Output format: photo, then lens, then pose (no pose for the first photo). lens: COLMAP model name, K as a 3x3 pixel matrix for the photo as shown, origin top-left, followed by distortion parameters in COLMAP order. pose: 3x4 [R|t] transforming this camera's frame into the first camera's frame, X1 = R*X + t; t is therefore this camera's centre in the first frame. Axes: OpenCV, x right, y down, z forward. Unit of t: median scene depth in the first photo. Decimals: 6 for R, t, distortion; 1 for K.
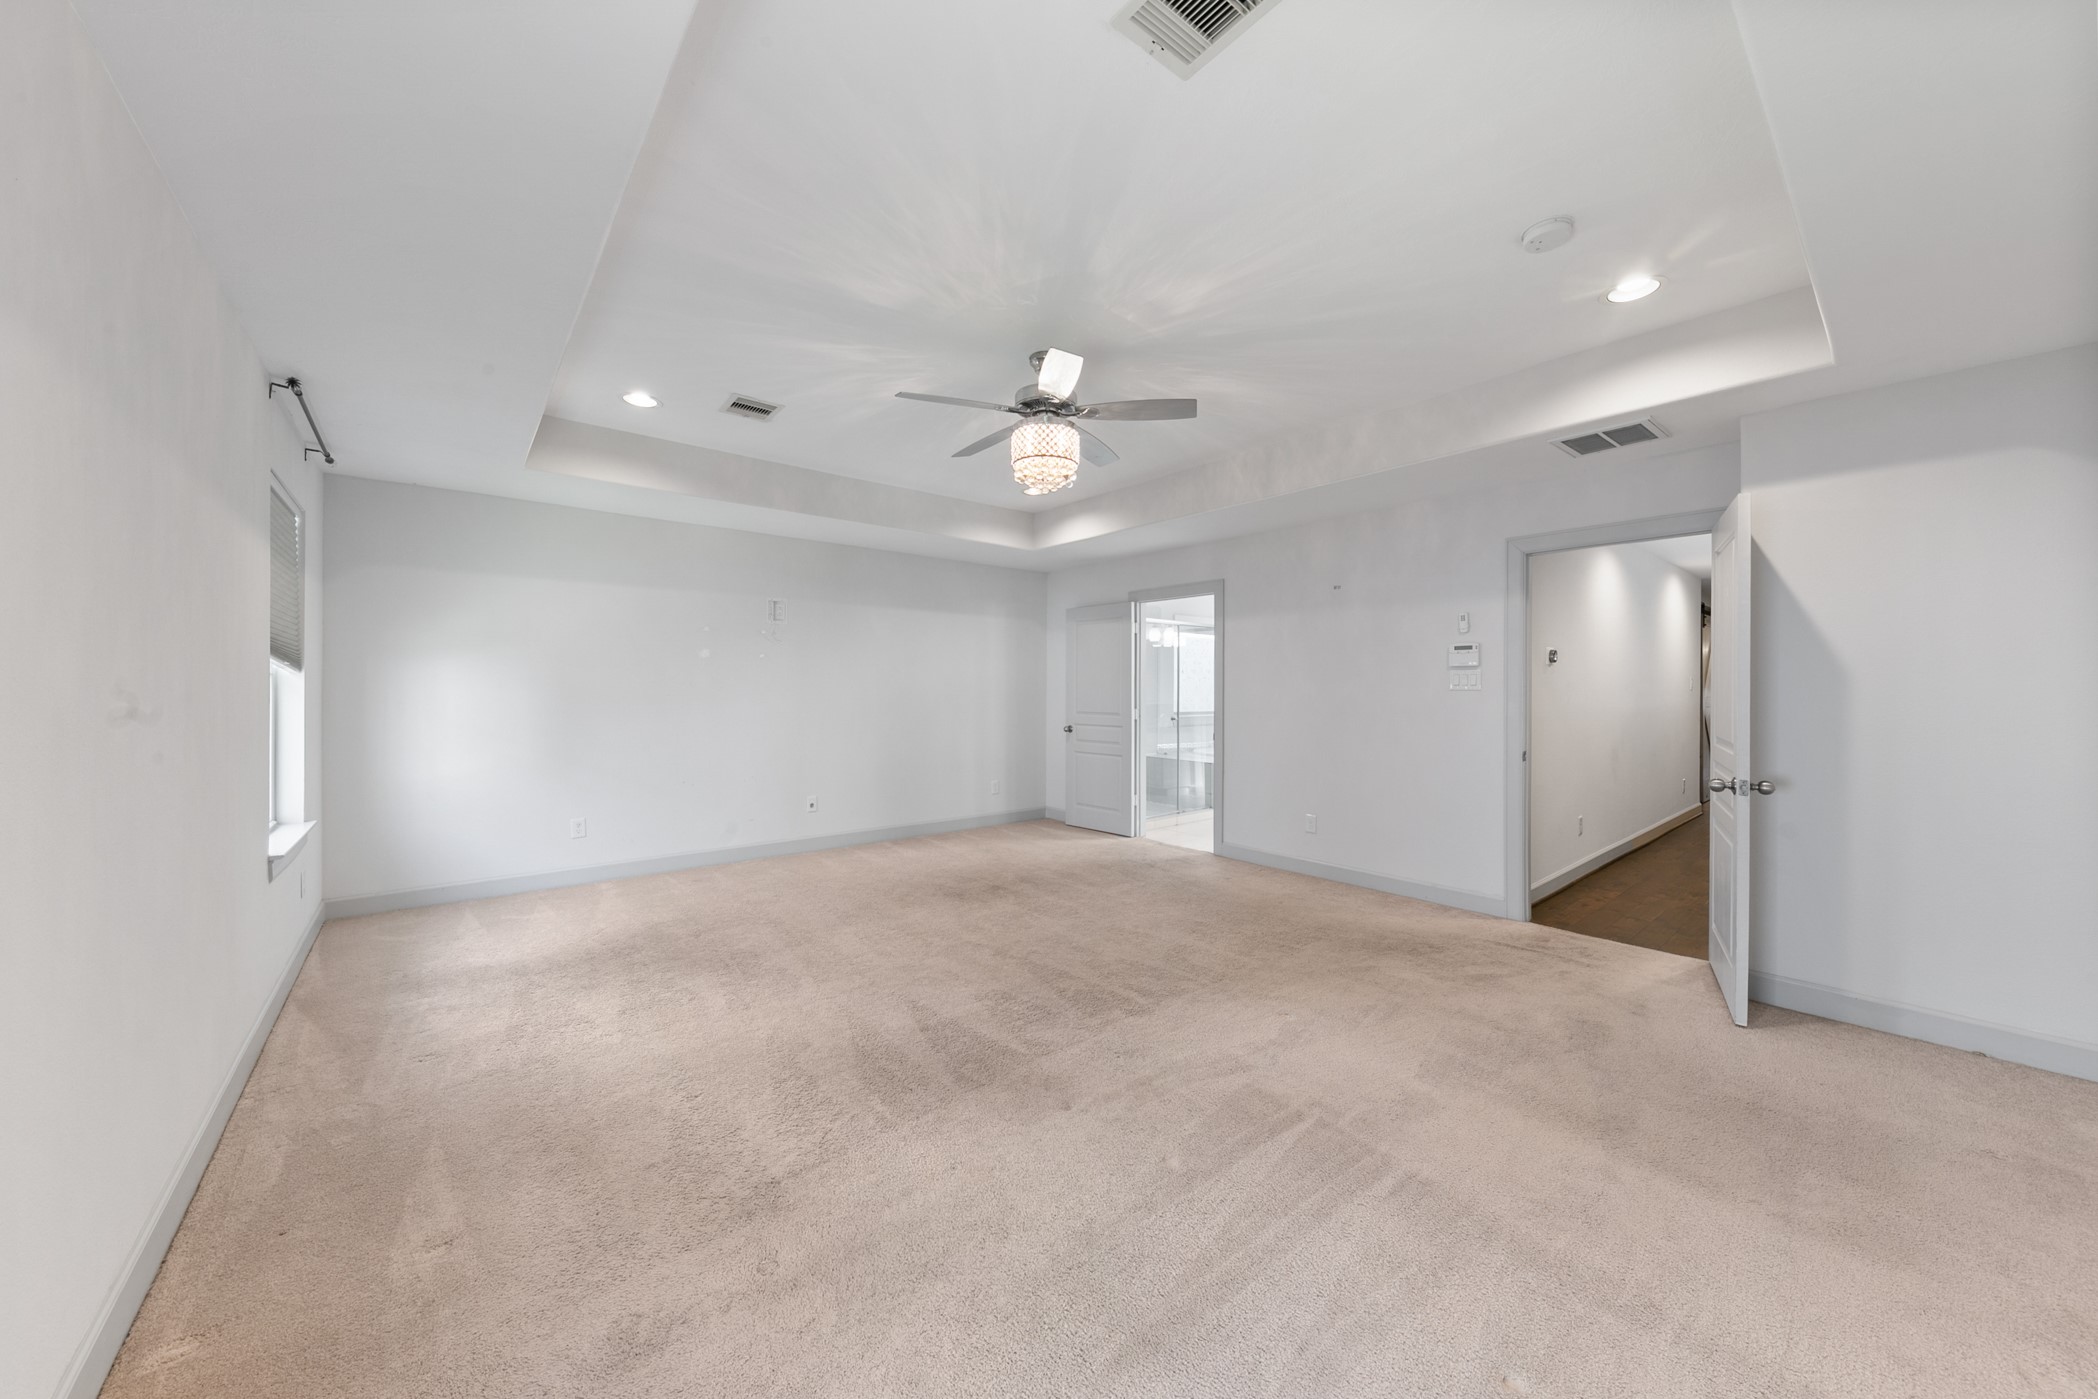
lens RADIAL K [[727.6, 0, 1050.8], [0, 727.6, 690.8], [0, 0, 1]] dist [0.008287, -0.002664]
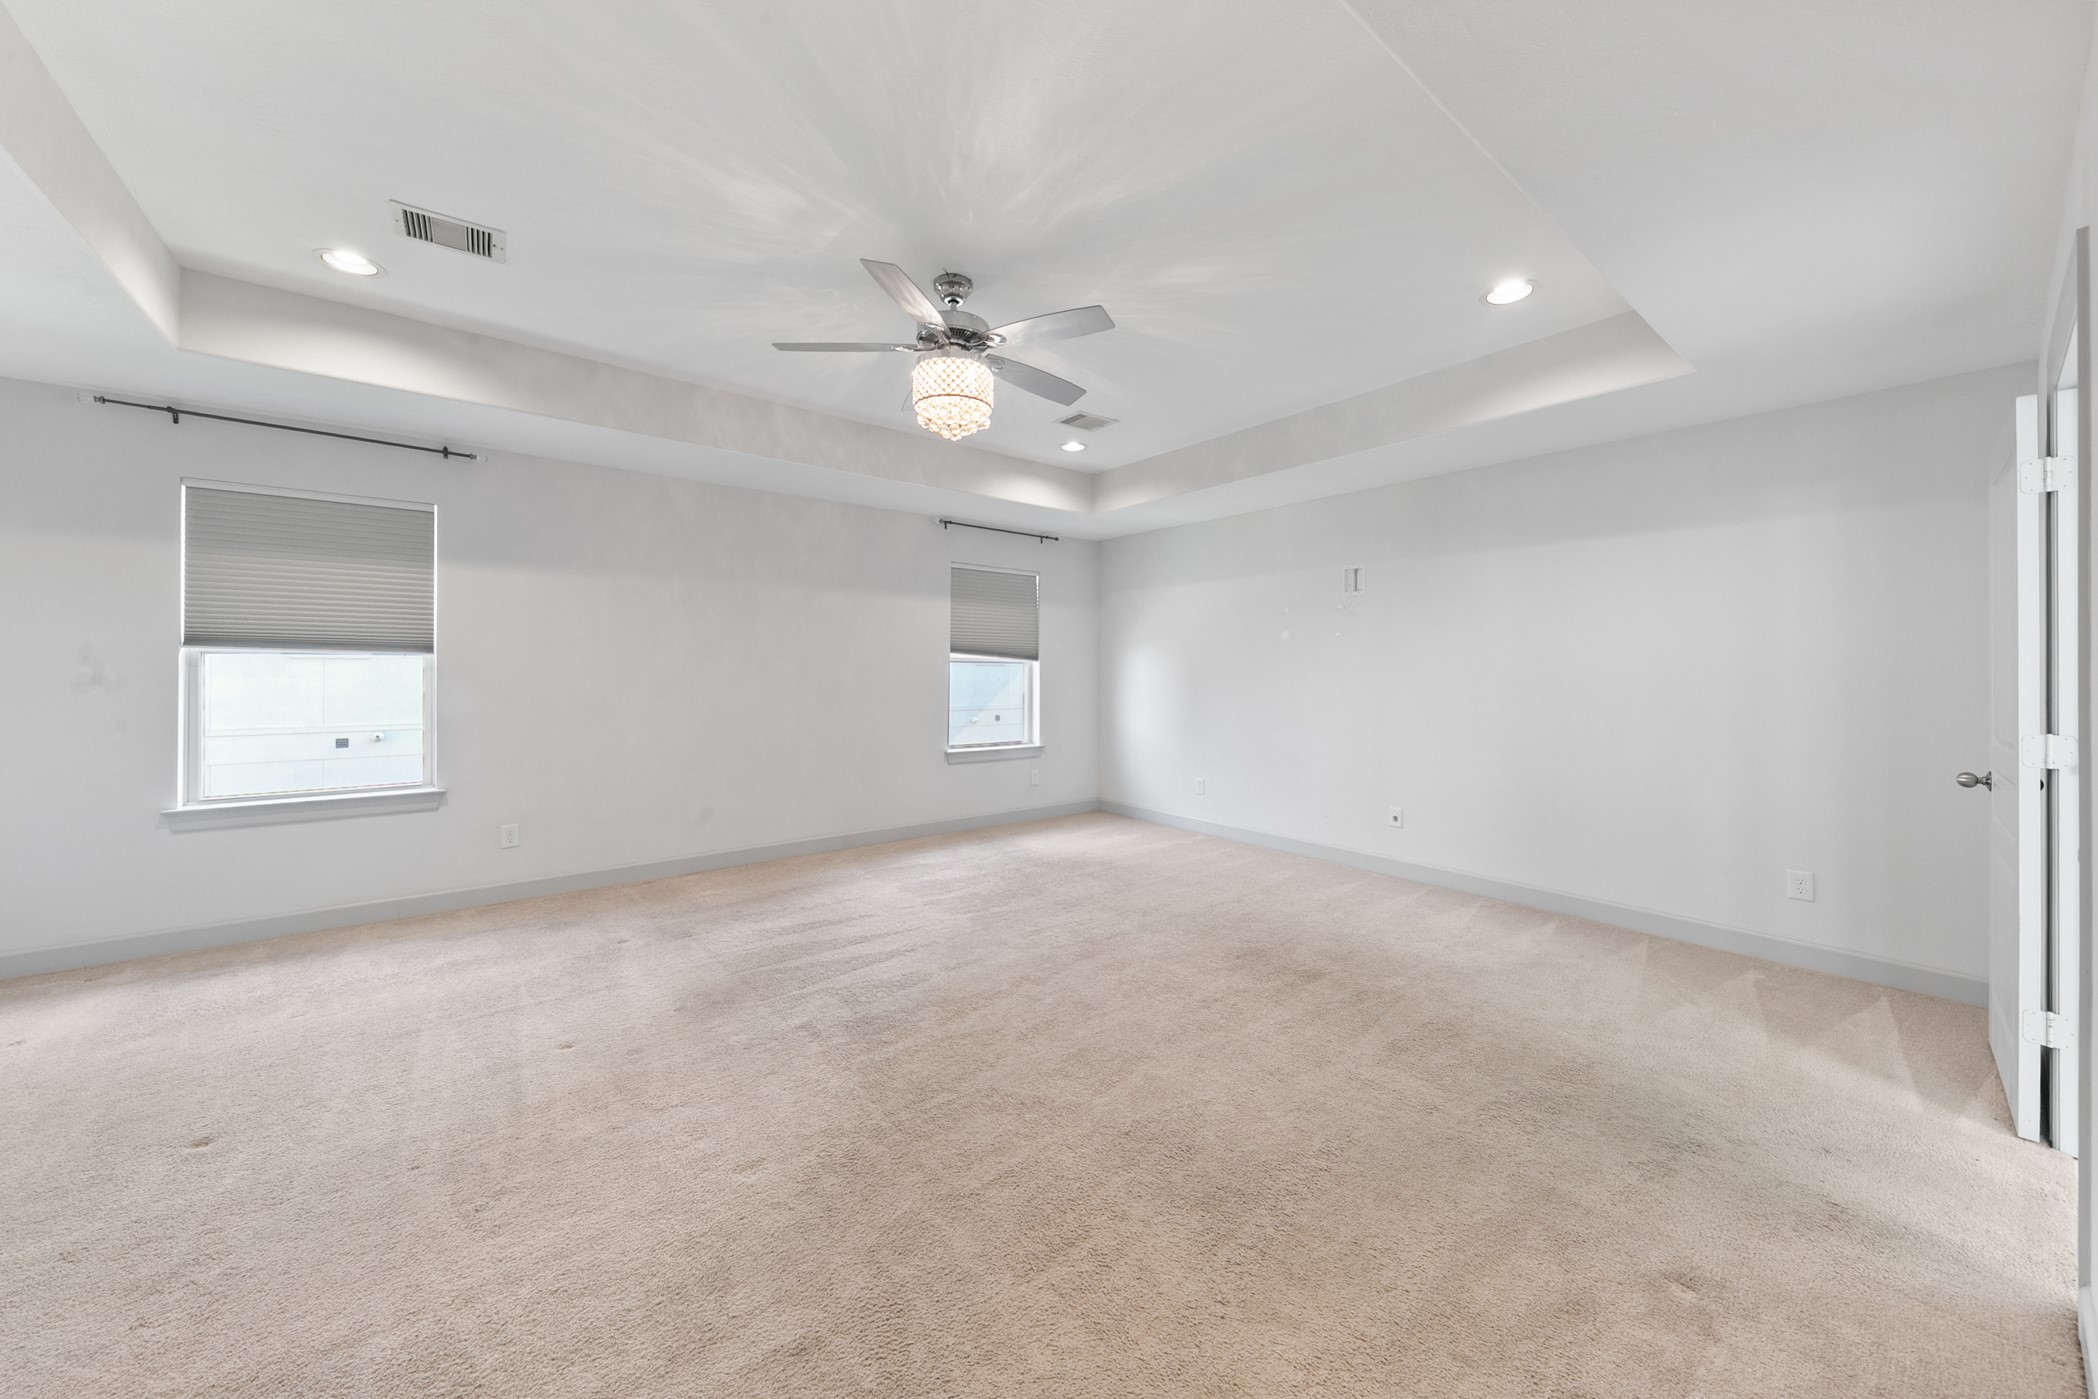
lens RADIAL K [[727.6, 0, 1016.7], [0, 727.6, 672.4], [0, 0, 1]] dist [0.008287, -0.002664]
pose [[-0.042335, -0.004514, -0.999093, 0.627332], [-0.003322, 0.999985, -0.004377, 0.004553], [0.999098, 0.003134, -0.042349, 0.818373]]
